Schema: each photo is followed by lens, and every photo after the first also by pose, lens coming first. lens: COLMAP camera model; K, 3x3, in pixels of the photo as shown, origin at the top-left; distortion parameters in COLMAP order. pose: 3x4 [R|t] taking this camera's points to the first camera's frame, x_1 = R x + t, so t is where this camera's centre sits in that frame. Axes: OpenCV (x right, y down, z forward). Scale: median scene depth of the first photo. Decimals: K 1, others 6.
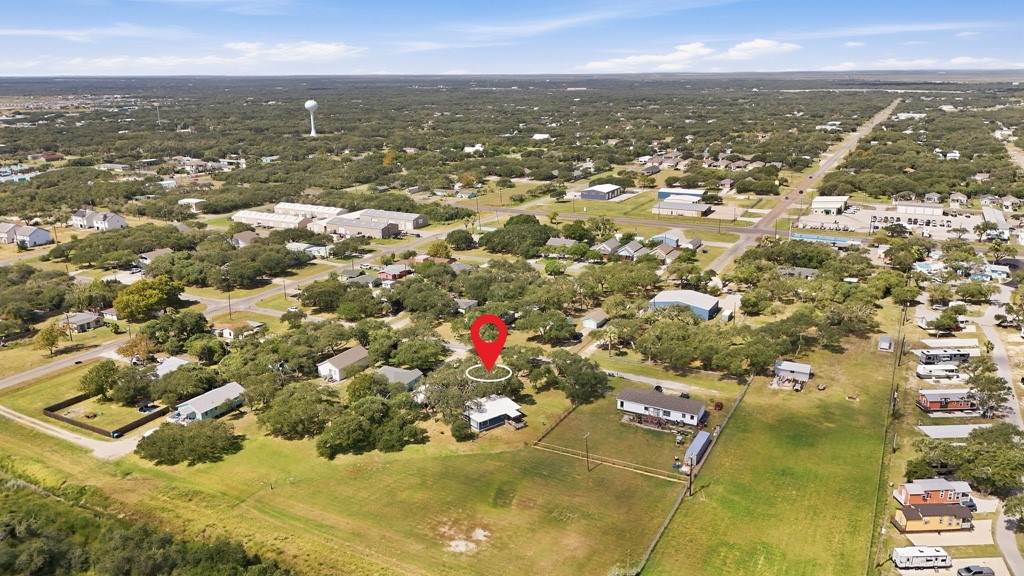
lens RADIAL K [[748.3, 0, 512.0], [0, 748.3, 288.0], [0, 0, 1]] dist [0.086422, -0.101224]
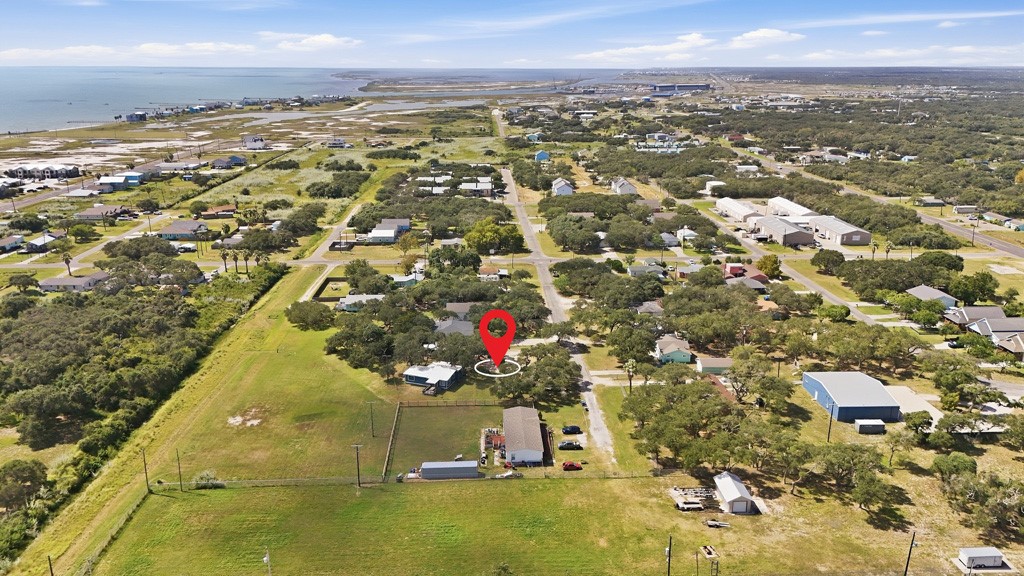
lens RADIAL K [[748.3, 0, 512.0], [0, 748.3, 288.0], [0, 0, 1]] dist [0.086422, -0.101224]
pose [[0.505374, 0.250494, -0.825742, 0.814047], [-0.240067, 0.959973, 0.144287, -0.129608], [0.828834, 0.125315, 0.545281, 0.425326]]
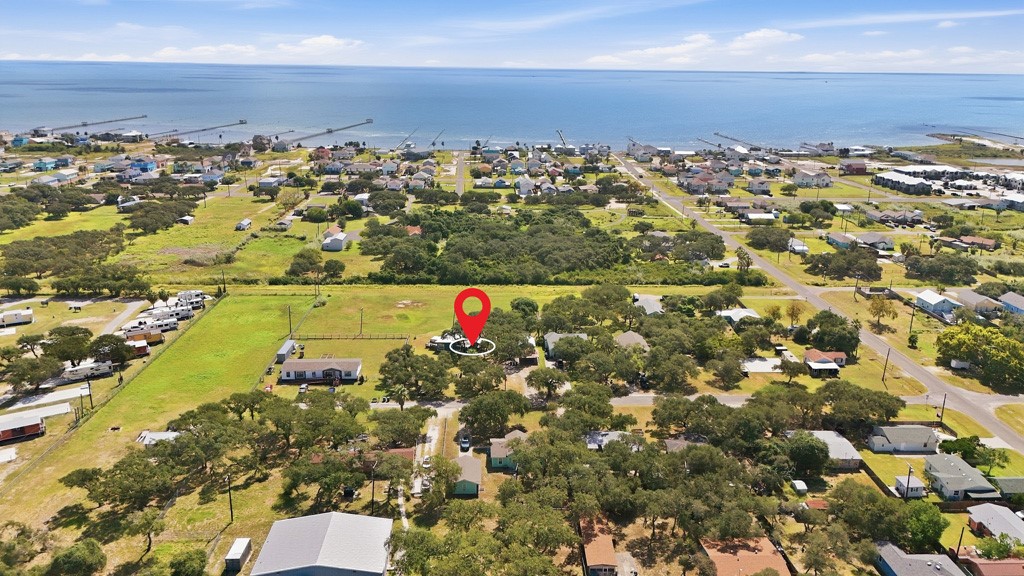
lens RADIAL K [[748.3, 0, 512.0], [0, 748.3, 288.0], [0, 0, 1]] dist [0.086422, -0.101224]
pose [[-0.862957, 0.139497, -0.485640, 0.431725], [-0.145797, 0.851508, 0.503664, -0.488156], [0.483785, 0.505445, -0.714476, 1.683373]]
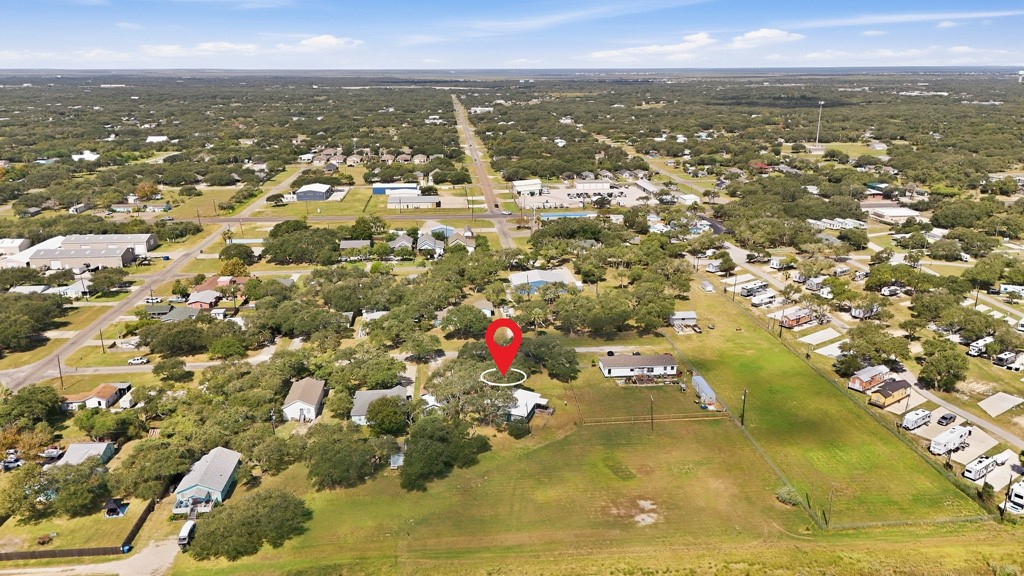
lens RADIAL K [[748.3, 0, 512.0], [0, 748.3, 288.0], [0, 0, 1]] dist [0.086422, -0.101224]
pose [[0.836874, -0.150678, 0.526249, -0.480711], [0.149116, 0.987764, 0.045688, -0.033412], [-0.526694, 0.040237, 0.849102, 0.128035]]
